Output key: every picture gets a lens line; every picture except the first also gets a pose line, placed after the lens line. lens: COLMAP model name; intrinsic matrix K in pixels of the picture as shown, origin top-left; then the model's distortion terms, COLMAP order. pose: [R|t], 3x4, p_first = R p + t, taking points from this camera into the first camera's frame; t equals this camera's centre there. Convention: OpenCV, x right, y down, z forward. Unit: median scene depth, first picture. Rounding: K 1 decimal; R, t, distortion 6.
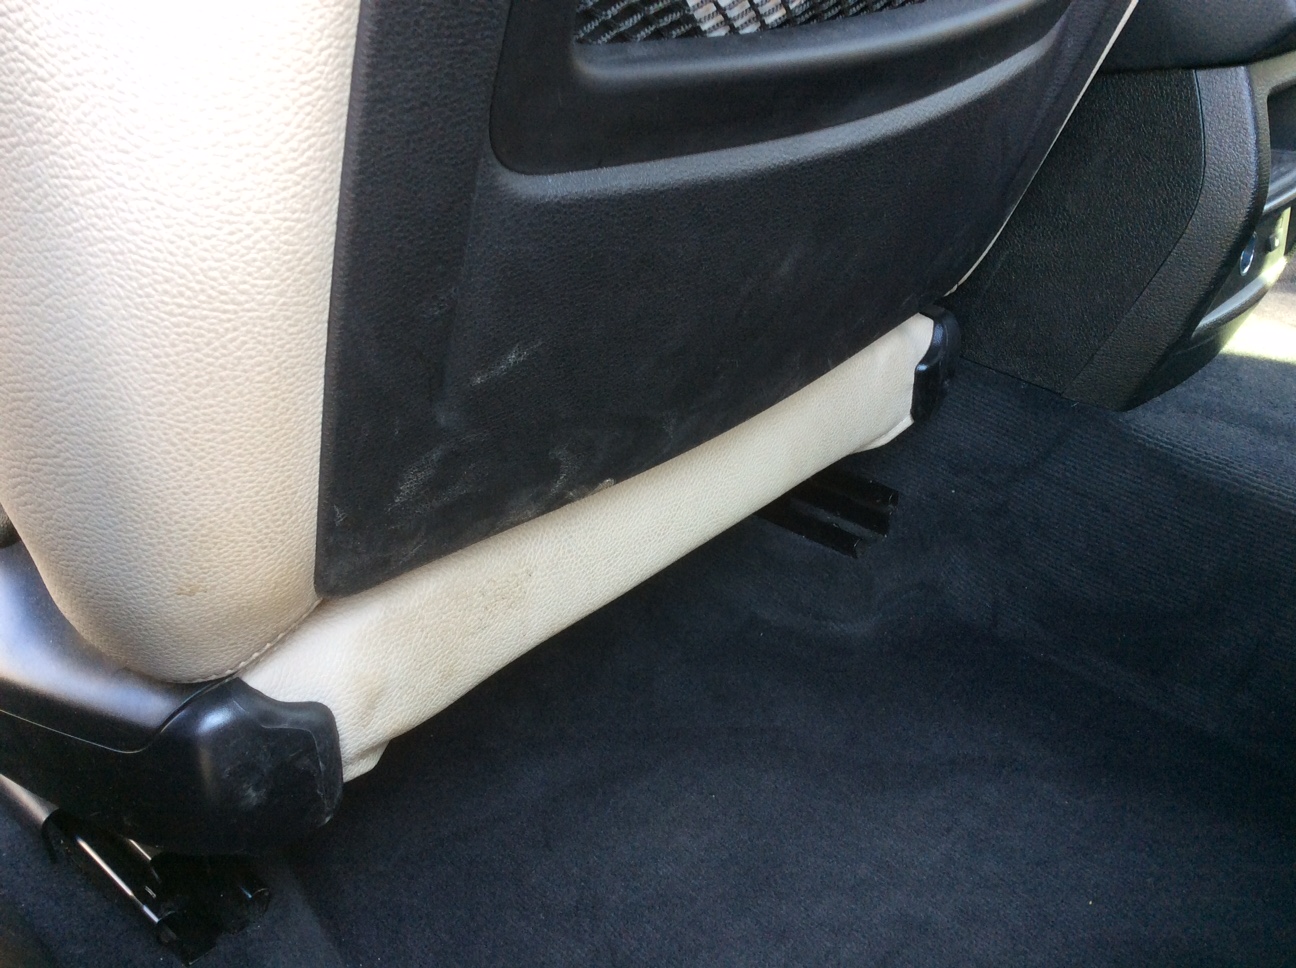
lens RADIAL K [[1204.2, 0, 648.0], [0, 1204.2, 484.0], [0, 0, 1]] dist [0.102260, -0.230955]
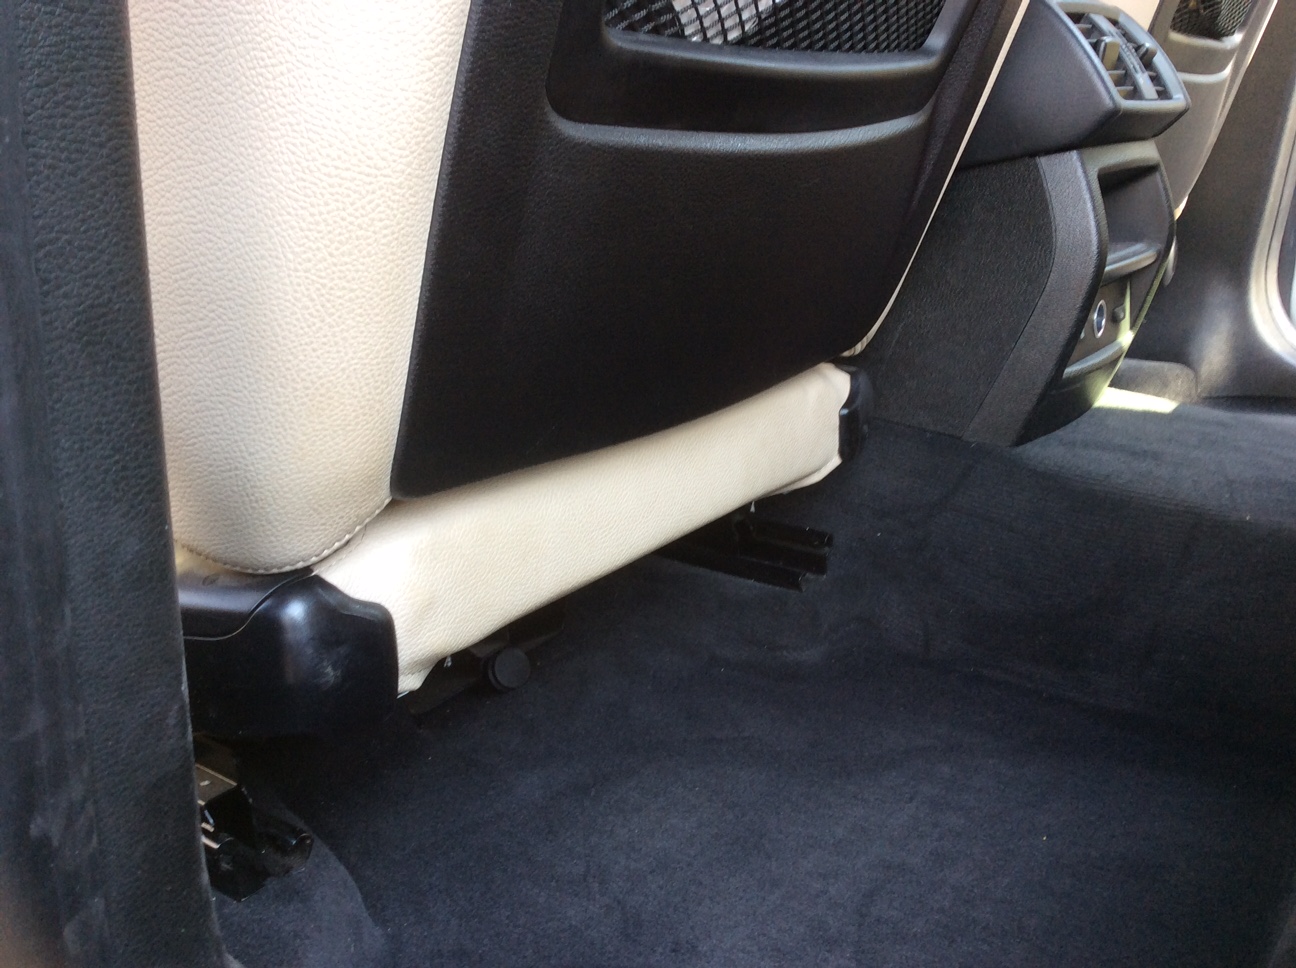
lens RADIAL K [[1195.6, 0, 648.0], [0, 1195.6, 484.0], [0, 0, 1]] dist [0.166132, -0.451363]
pose [[0.994698, -0.045667, 0.092143, -0.158682], [0.063820, 0.976701, -0.204895, 0.429164], [-0.080639, 0.209689, 0.974437, -0.227799]]
